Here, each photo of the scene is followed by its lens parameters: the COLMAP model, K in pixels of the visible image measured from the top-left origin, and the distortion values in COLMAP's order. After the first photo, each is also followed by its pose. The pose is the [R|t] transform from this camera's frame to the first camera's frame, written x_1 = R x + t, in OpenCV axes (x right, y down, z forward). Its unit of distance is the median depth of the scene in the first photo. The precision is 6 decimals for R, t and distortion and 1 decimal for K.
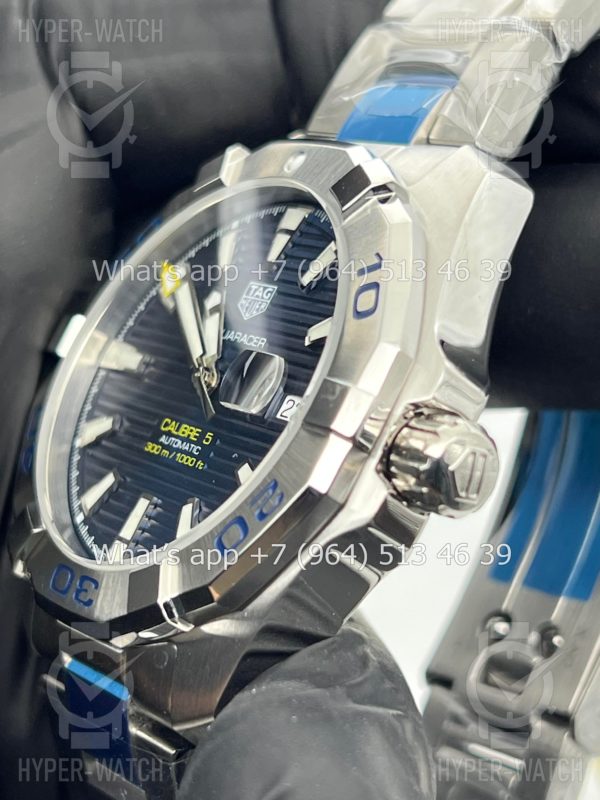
lens RADIAL K [[1843.3, 0, 300.0], [0, 1843.3, 400.0], [0, 0, 1]] dist [0.314264, -0.153202]
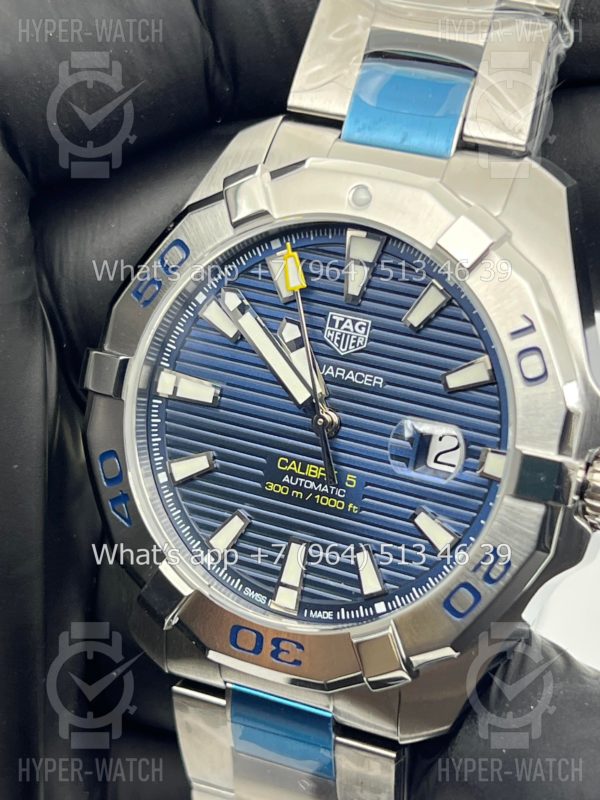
lens RADIAL K [[1843.3, 0, 300.0], [0, 1843.3, 400.0], [0, 0, 1]] dist [0.314264, -0.153202]
pose [[0.866279, -0.301576, 0.398261, -0.479515], [0.122201, 0.900929, 0.416405, -0.463487], [-0.484383, -0.312055, 0.817309, 0.146166]]
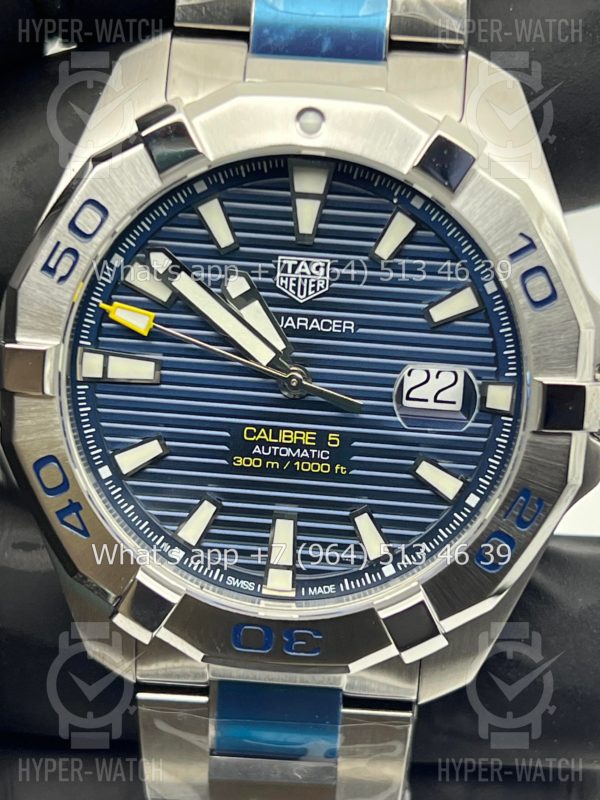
lens RADIAL K [[1843.3, 0, 300.0], [0, 1843.3, 400.0], [0, 0, 1]] dist [0.314264, -0.153202]
pose [[0.633788, -0.494277, 0.594982, -0.610715], [0.112220, 0.819819, 0.561519, -0.528019], [-0.765323, -0.289115, 0.575059, 0.455280]]
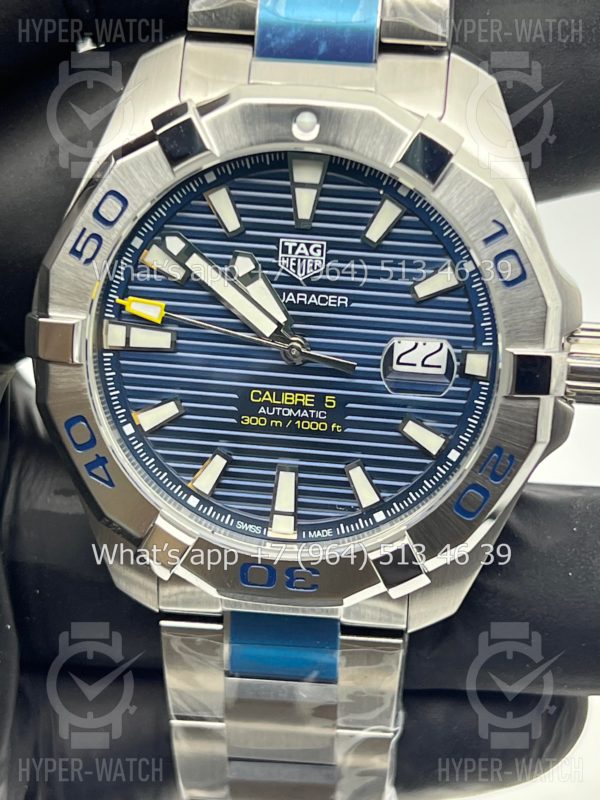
lens RADIAL K [[1843.3, 0, 300.0], [0, 1843.3, 400.0], [0, 0, 1]] dist [0.314264, -0.153202]
pose [[0.656759, -0.527430, 0.538966, -0.631471], [0.135791, 0.785746, 0.603459, -0.623142], [-0.741774, -0.323141, 0.587667, 0.368250]]
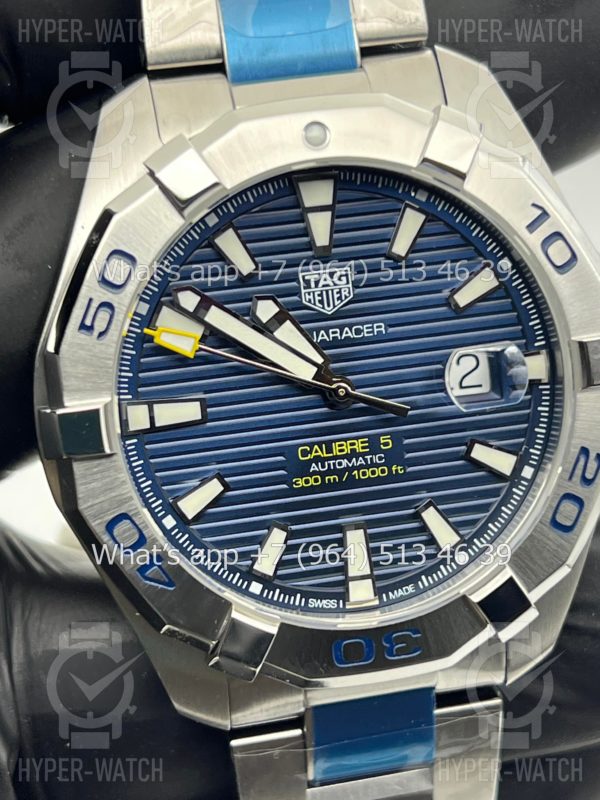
lens RADIAL K [[1843.3, 0, 300.0], [0, 1843.3, 400.0], [0, 0, 1]] dist [0.314264, -0.153202]
pose [[0.398500, -0.565902, 0.721771, -0.741505], [0.178354, 0.819747, 0.544247, -0.523742], [-0.899660, -0.088151, 0.427600, 0.613014]]
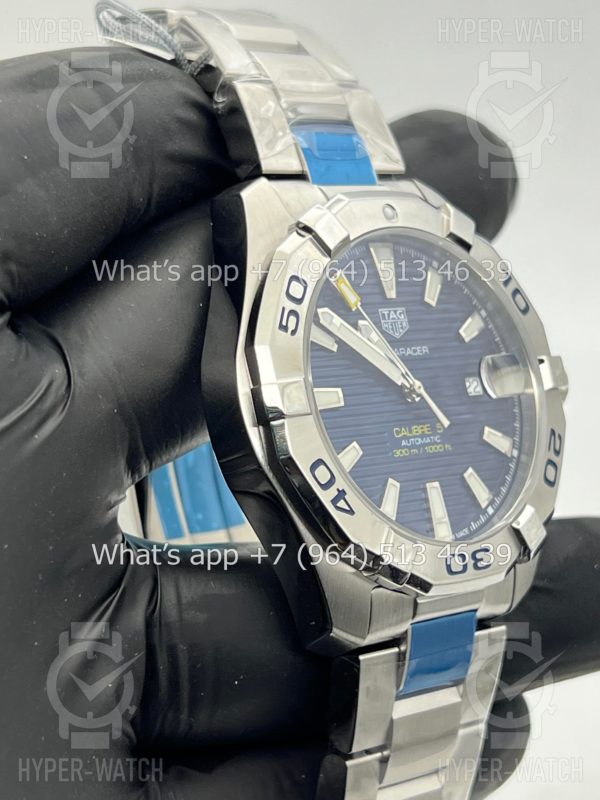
lens RADIAL K [[1817.5, 0, 300.0], [0, 1817.5, 400.0], [0, 0, 1]] dist [0.025361, 0.003551]
pose [[-0.074199, -0.325776, 0.942531, -1.288994], [0.022204, 0.944362, 0.328157, -0.437749], [-0.996996, 0.045277, -0.062837, 1.163215]]
